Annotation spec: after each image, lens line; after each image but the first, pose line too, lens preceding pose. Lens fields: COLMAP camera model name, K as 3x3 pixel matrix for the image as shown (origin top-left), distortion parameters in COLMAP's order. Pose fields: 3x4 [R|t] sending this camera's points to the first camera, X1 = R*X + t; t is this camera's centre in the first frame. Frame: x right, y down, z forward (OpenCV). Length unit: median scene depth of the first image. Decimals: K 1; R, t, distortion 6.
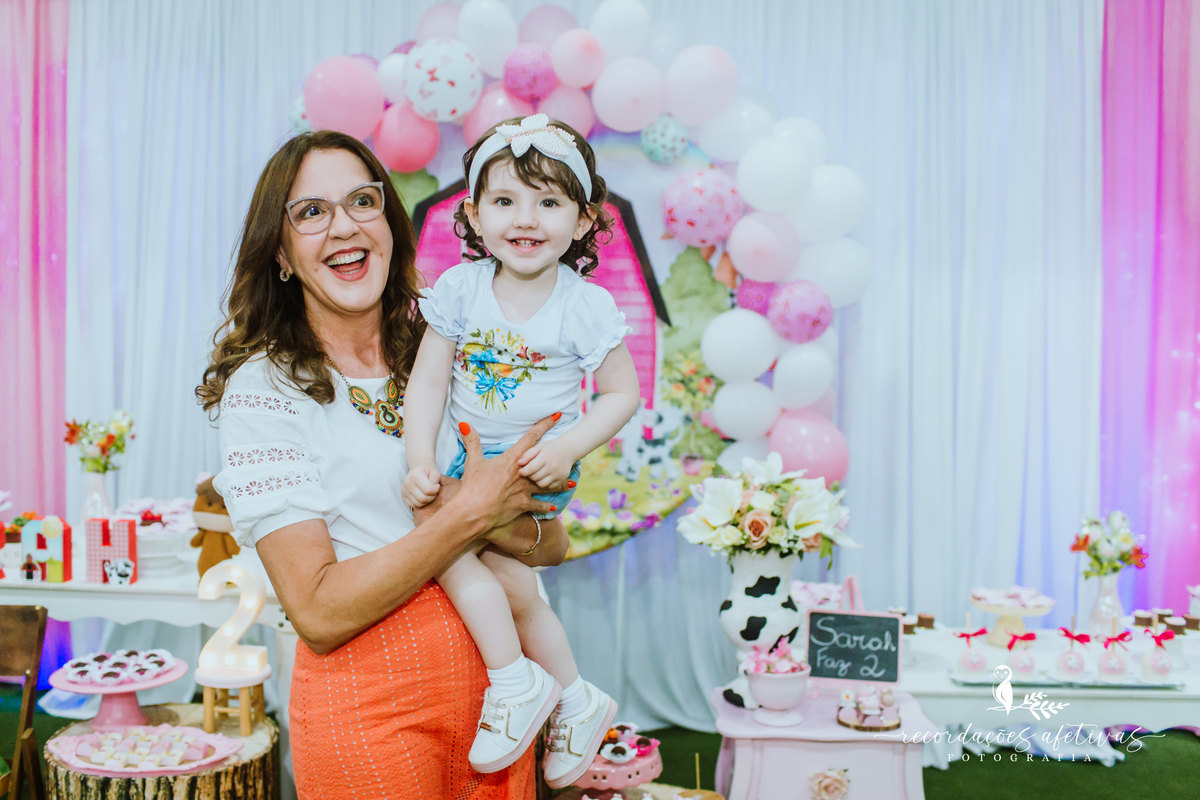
lens RADIAL K [[1278.1, 0, 555.7], [0, 1278.1, 367.7], [0, 0, 1]] dist [-0.083215, 0.006093]
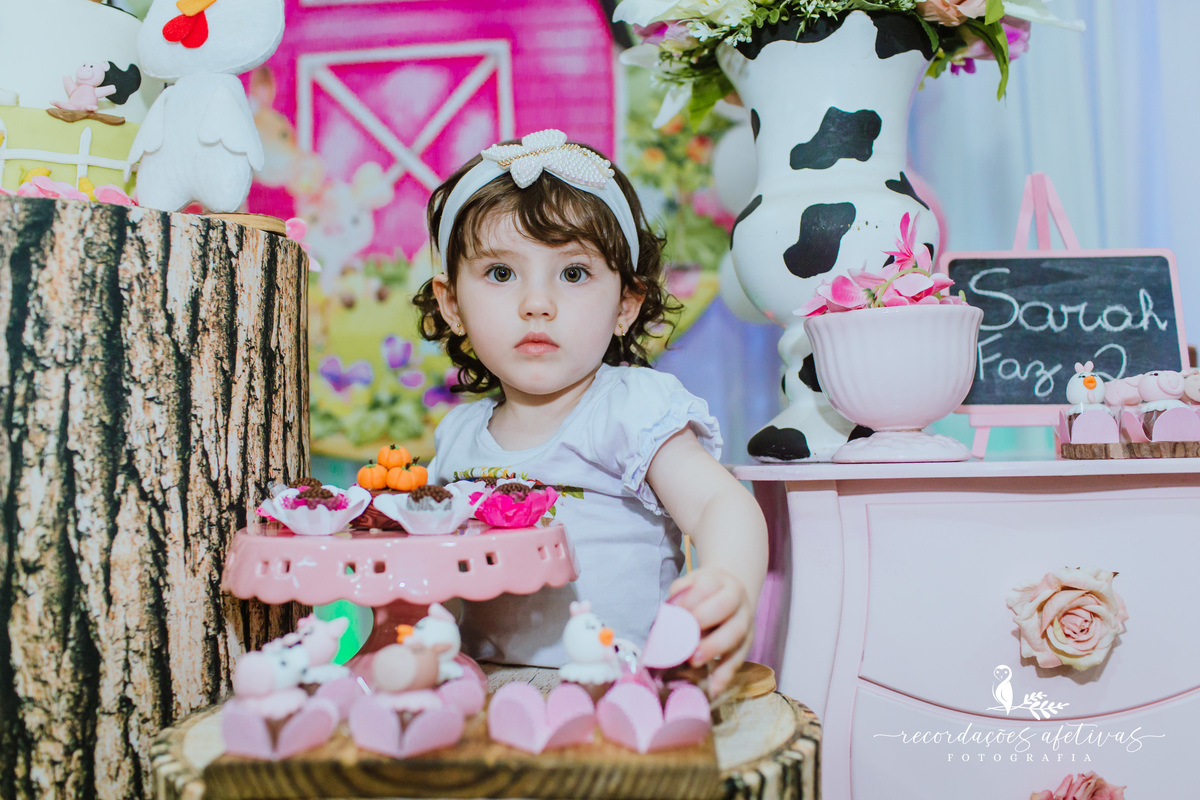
lens RADIAL K [[1298.8, 0, 582.2], [0, 1298.8, 383.0], [0, 0, 1]] dist [-0.077665, 0.001291]
pose [[0.999427, -0.030633, 0.014424, 0.070426], [0.031908, 0.994617, -0.098581, 0.259187], [-0.011326, 0.098985, 0.995024, 0.563173]]
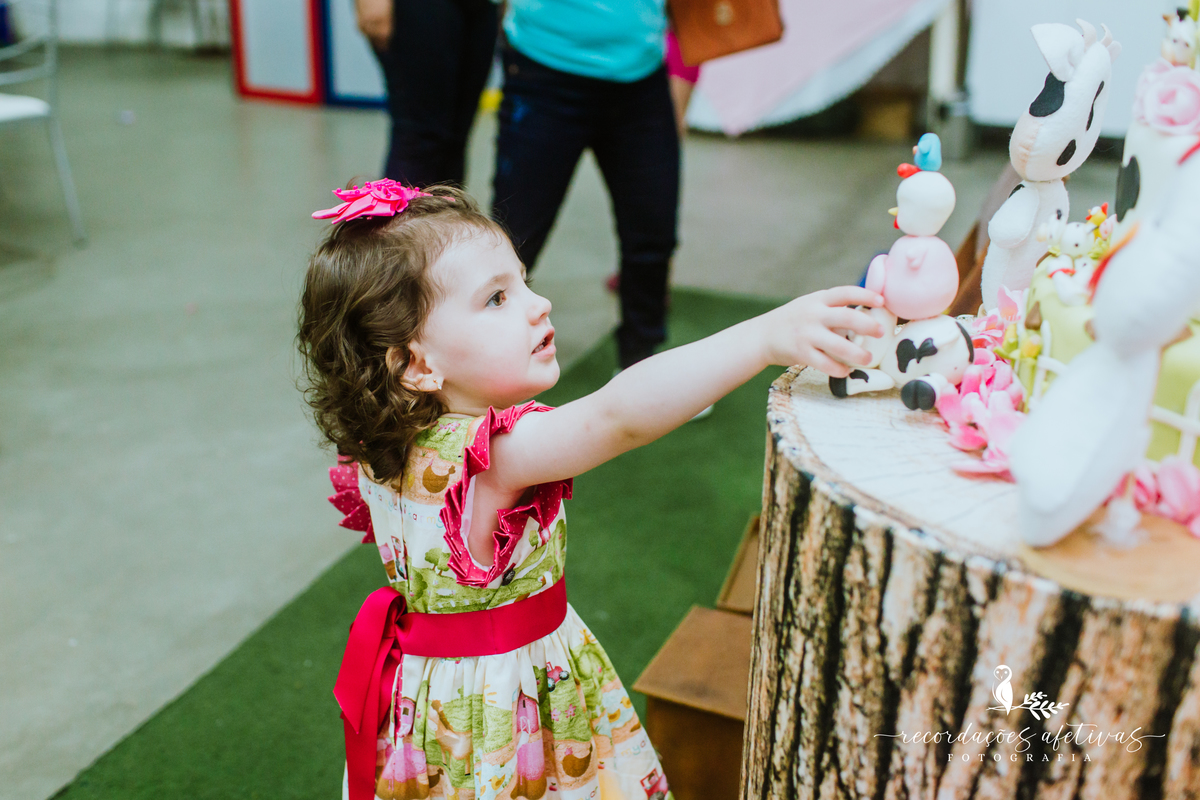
lens RADIAL K [[1298.8, 0, 582.2], [0, 1298.8, 383.0], [0, 0, 1]] dist [-0.077665, 0.001291]
pose [[-0.275857, 0.310425, -0.909692, 0.221365], [-0.071958, 0.937089, 0.341595, 0.076857], [0.958502, 0.159691, -0.236165, 0.853351]]
